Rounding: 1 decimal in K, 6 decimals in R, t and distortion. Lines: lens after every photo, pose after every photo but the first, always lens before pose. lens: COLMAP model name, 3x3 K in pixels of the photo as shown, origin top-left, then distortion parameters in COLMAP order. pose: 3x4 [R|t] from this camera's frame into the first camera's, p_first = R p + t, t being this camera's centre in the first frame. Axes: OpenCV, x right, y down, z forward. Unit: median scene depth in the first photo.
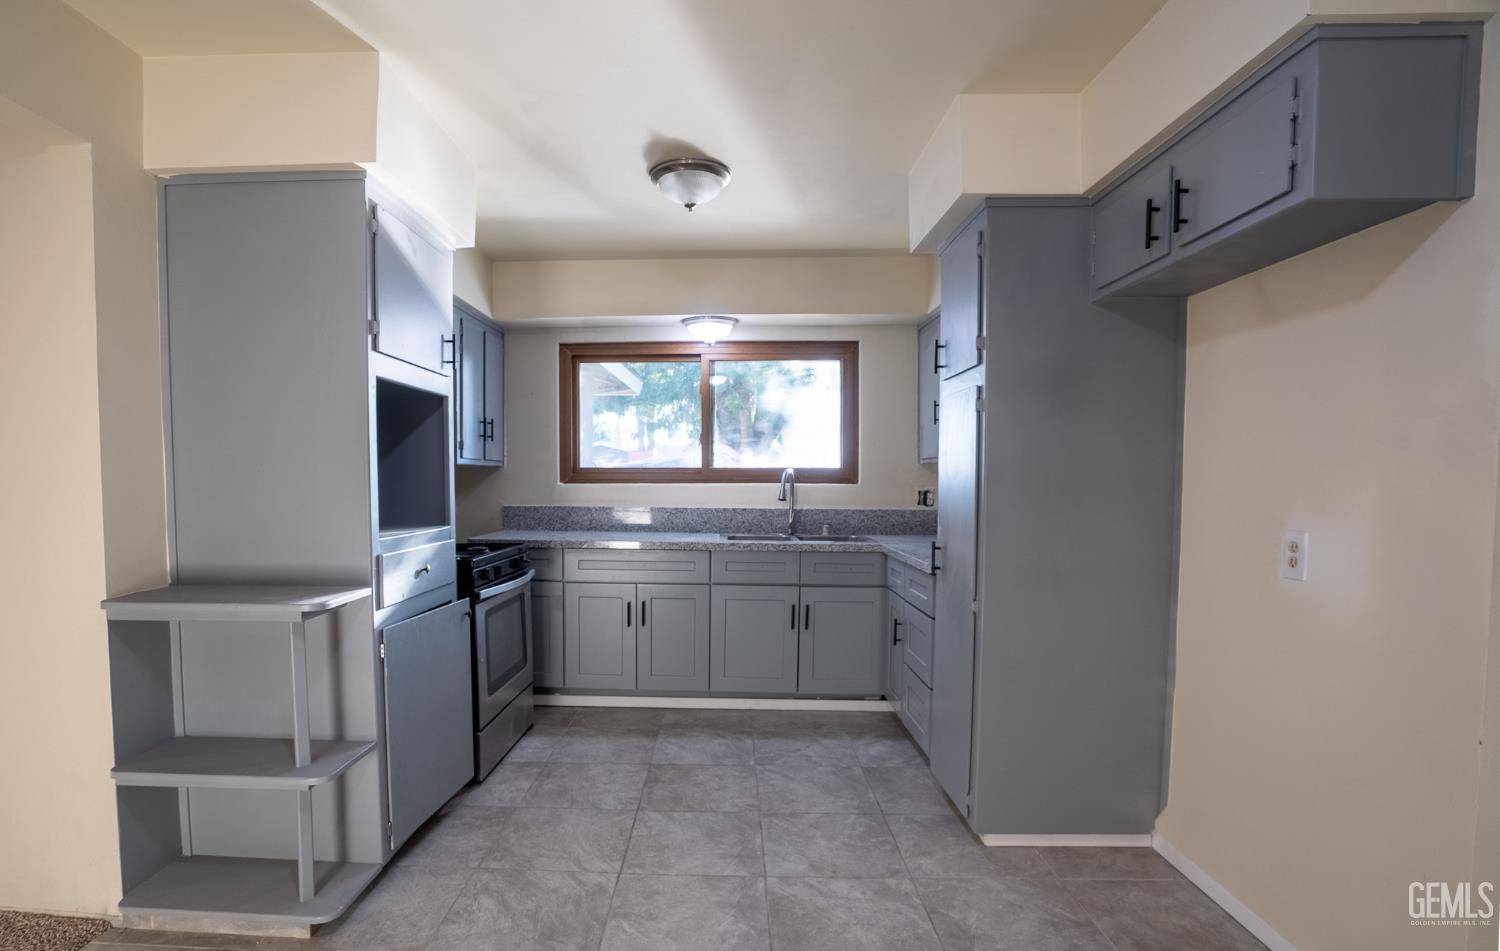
lens RADIAL K [[756.0, 0, 693.7], [0, 756.0, 511.3], [0, 0, 1]] dist [-0.064859, 0.025346]
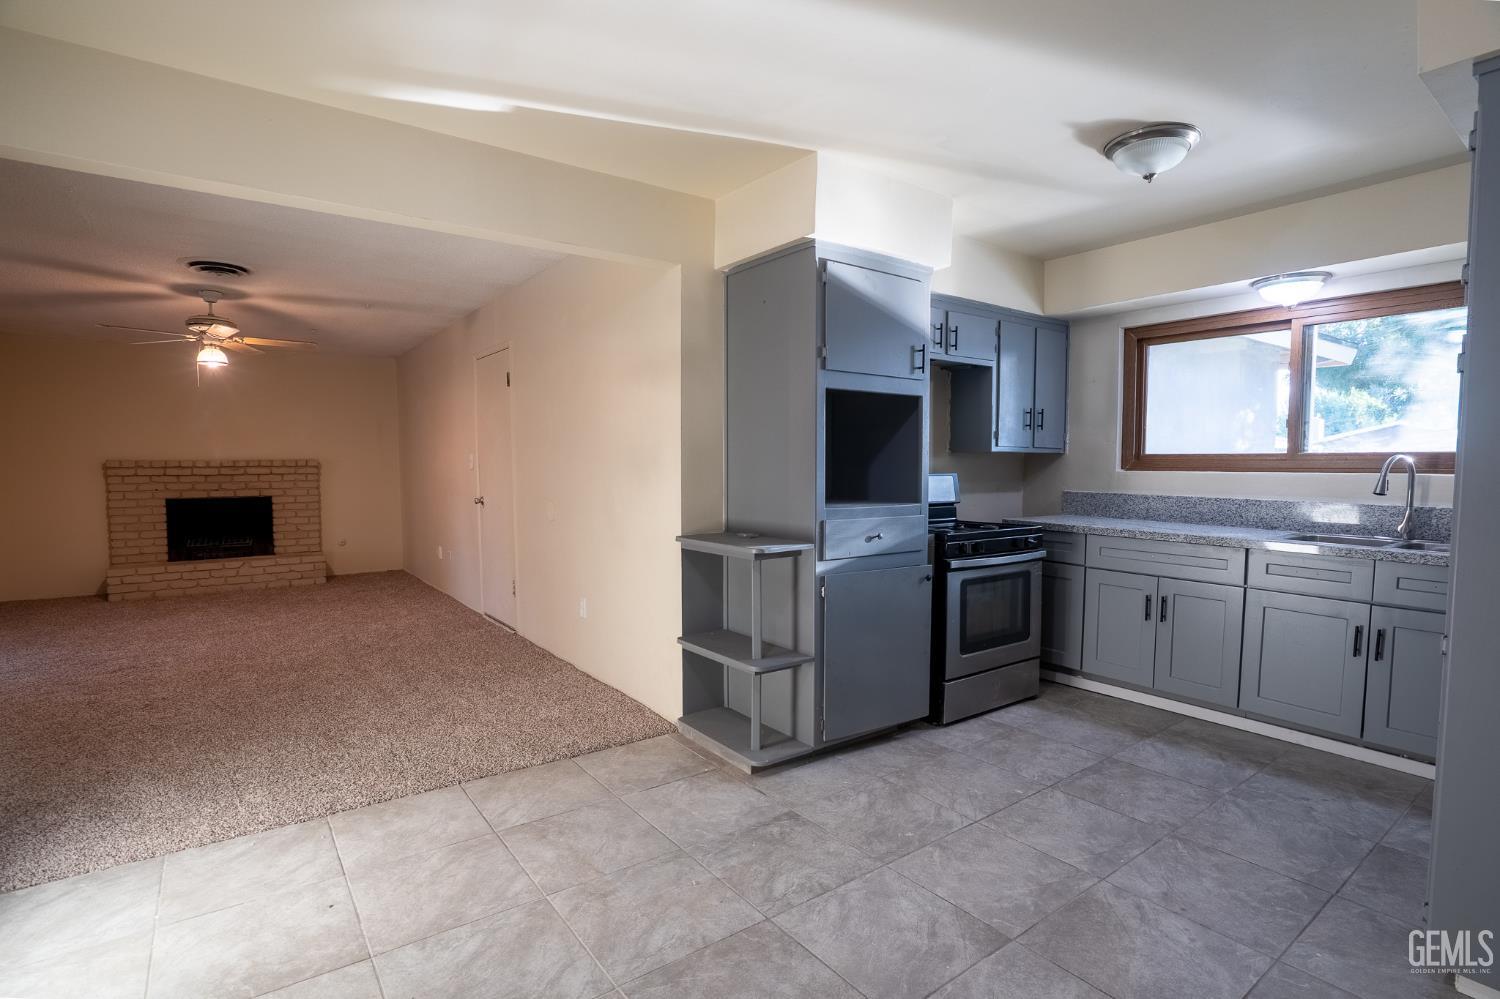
lens RADIAL K [[730.4, 0, 750.0], [0, 730.4, 499.5], [0, 0, 1]] dist [-0.077783, 0.035240]
pose [[0.625861, 0.038319, -0.778993, 0.403279], [-0.035635, 0.999154, 0.020519, -0.001283], [0.779120, 0.014918, 0.626697, 0.053966]]
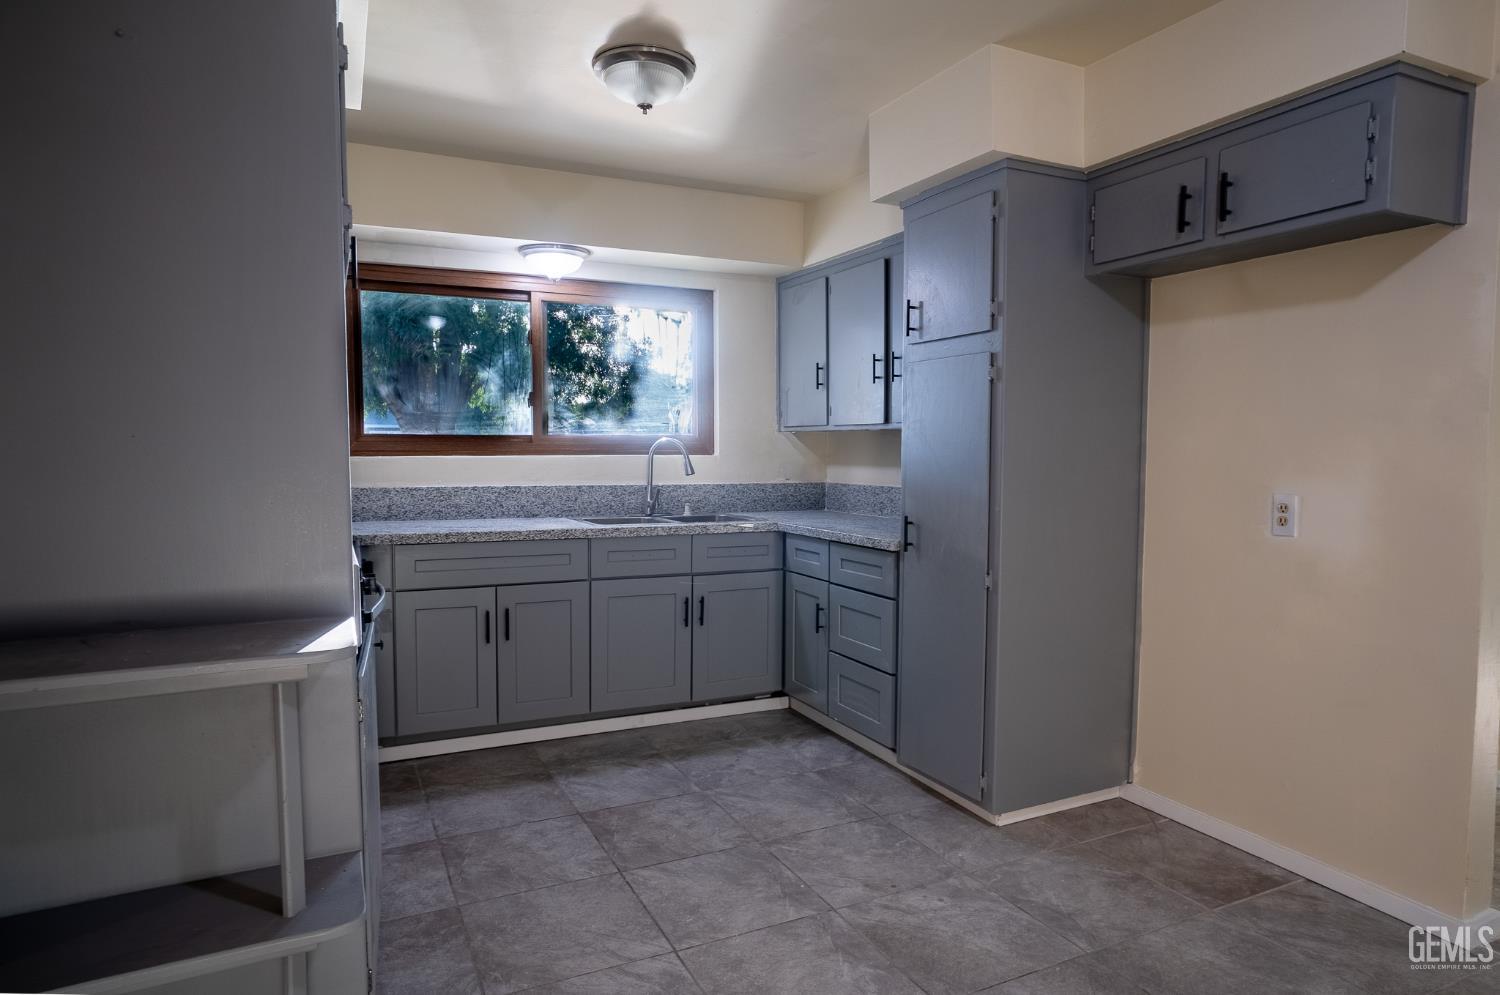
lens RADIAL K [[885.5, 0, 750.0], [0, 885.5, 497.5], [0, 0, 1]] dist [-0.041734, 0.033554]
pose [[0.879041, -0.026179, 0.476026, -0.369920], [0.020829, 0.999647, 0.016511, -0.005049], [-0.476290, -0.004599, 0.879276, 0.122268]]
